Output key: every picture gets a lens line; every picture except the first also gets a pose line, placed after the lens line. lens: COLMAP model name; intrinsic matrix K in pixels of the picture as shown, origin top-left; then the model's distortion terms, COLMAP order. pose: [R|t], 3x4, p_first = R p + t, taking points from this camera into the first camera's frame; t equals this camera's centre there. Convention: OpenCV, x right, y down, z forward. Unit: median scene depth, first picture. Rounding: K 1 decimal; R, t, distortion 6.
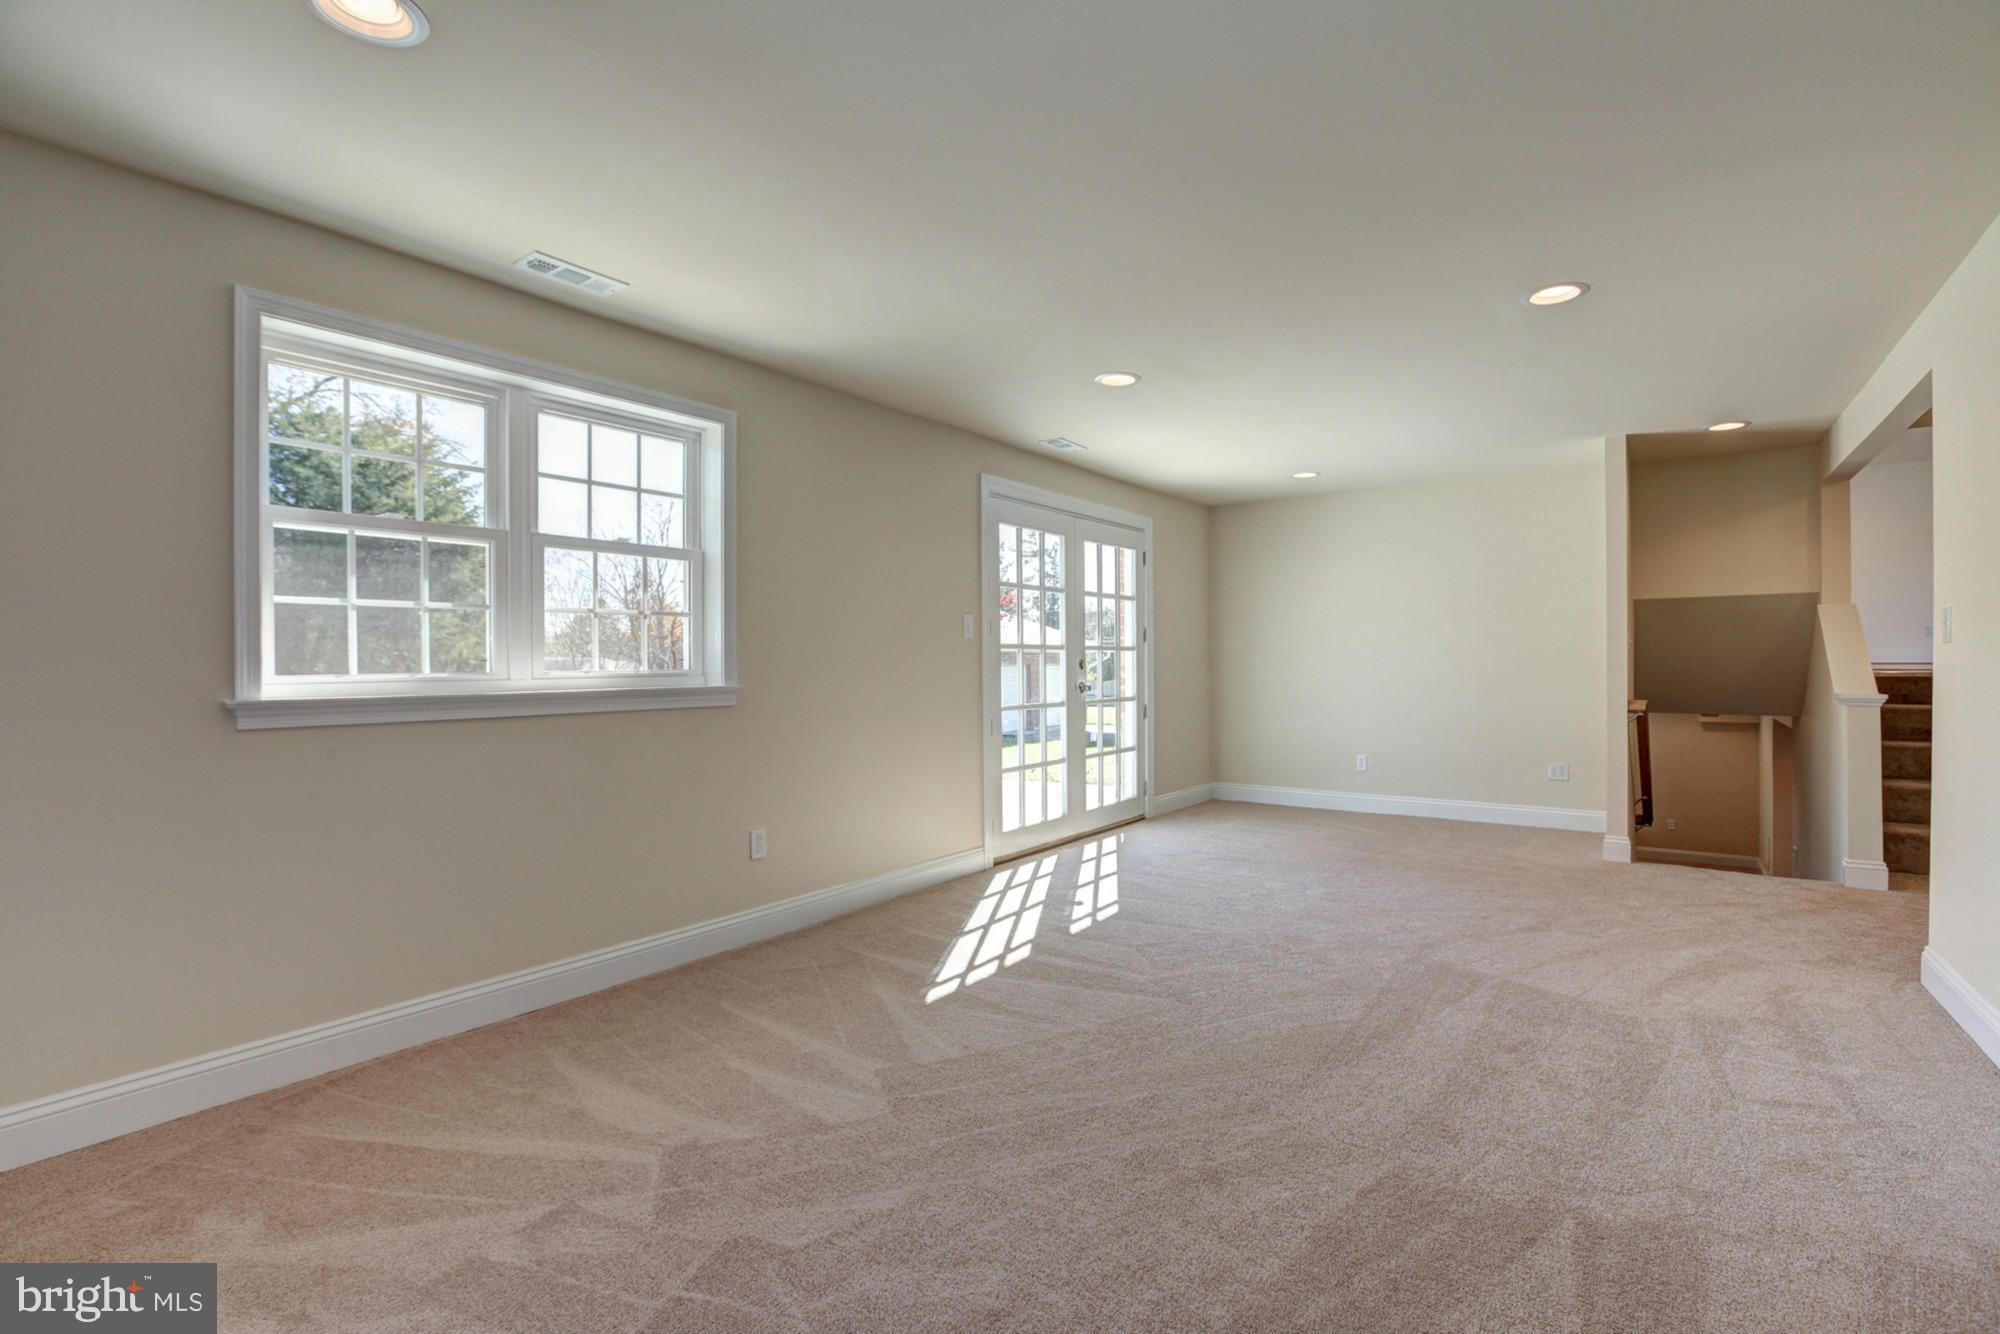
lens RADIAL K [[950.0, 0, 984.2], [0, 950.0, 639.2], [0, 0, 1]] dist [-0.063330, 0.021984]
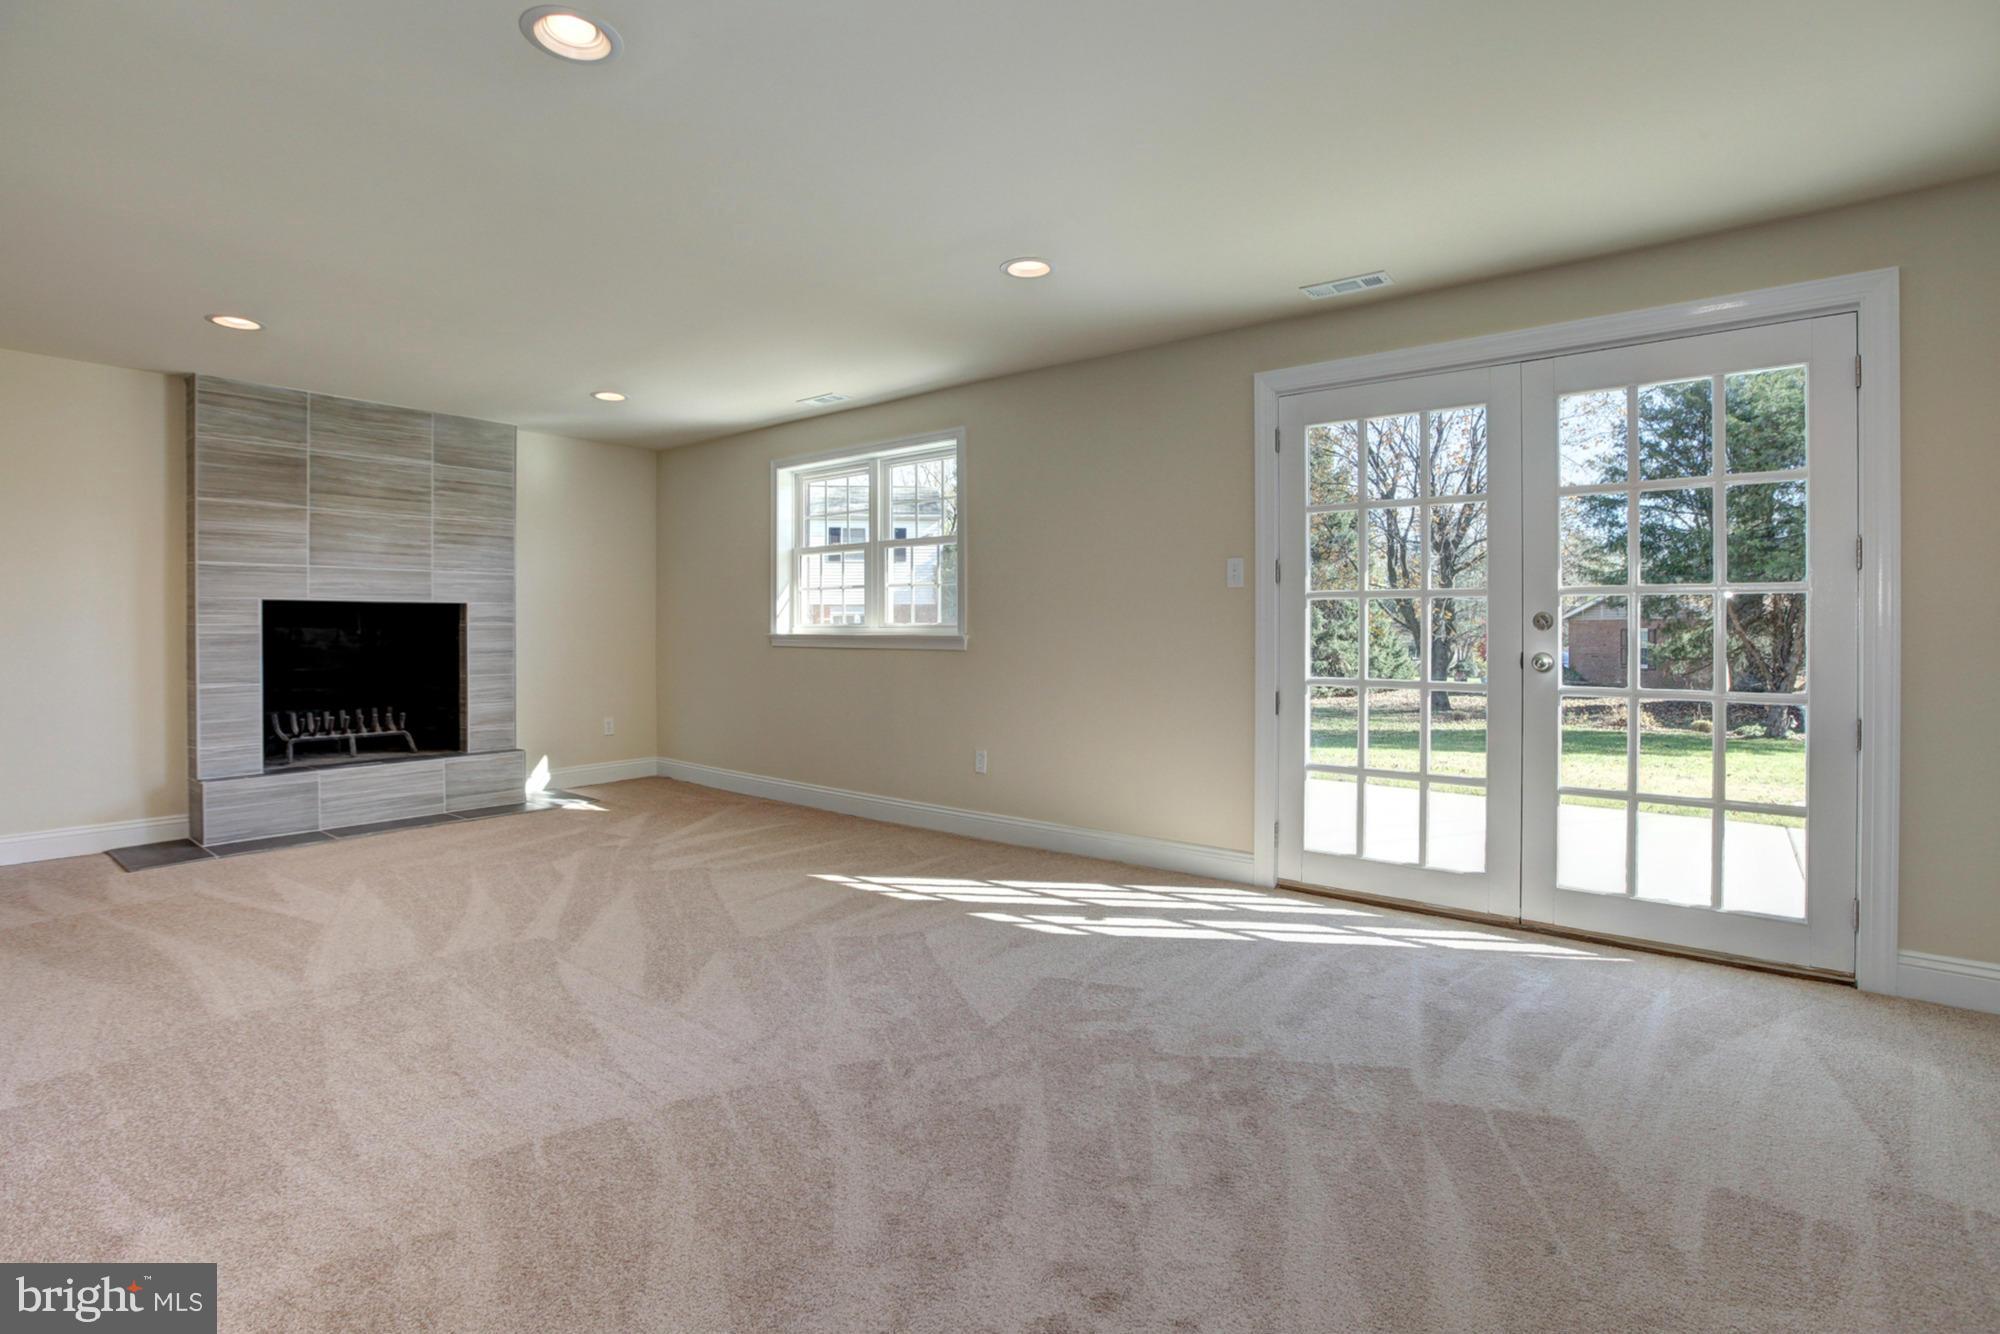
lens RADIAL K [[955.3, 0, 1047.9], [0, 955.3, 637.6], [0, 0, 1]] dist [-0.062564, 0.024098]
pose [[-0.030751, 0.024221, -0.999234, 1.003217], [0.027597, 0.999346, 0.023375, 0.022423], [0.999146, -0.026857, -0.031399, 1.100800]]
